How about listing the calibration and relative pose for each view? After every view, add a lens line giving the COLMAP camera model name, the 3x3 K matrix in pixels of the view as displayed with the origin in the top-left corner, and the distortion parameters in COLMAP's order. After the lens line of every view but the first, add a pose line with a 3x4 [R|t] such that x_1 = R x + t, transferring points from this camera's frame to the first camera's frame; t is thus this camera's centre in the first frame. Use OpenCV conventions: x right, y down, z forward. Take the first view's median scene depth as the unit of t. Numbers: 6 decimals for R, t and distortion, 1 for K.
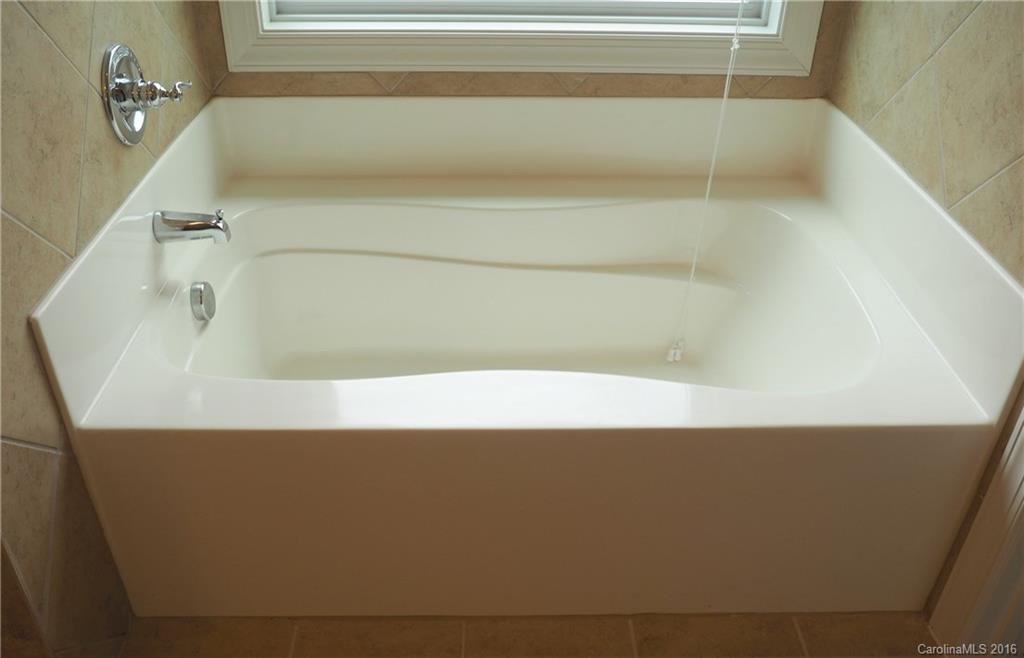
lens RADIAL K [[880.7, 0, 511.7], [0, 880.7, 370.7], [0, 0, 1]] dist [-0.040981, 0.006034]
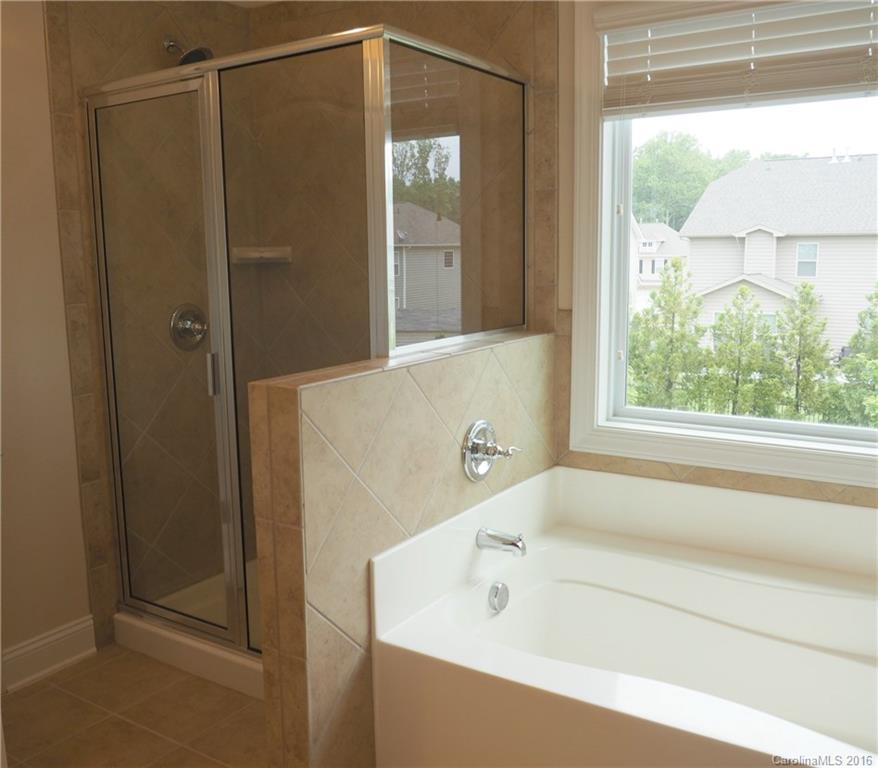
lens RADIAL K [[855.2, 0, 439.0], [0, 855.2, 384.0], [0, 0, 1]] dist [-0.008271, -0.007907]
pose [[0.816129, 0.062358, -0.574496, 0.353524], [-0.300907, 0.894603, -0.330365, 0.102907], [0.493344, 0.442490, 0.748875, -0.236203]]
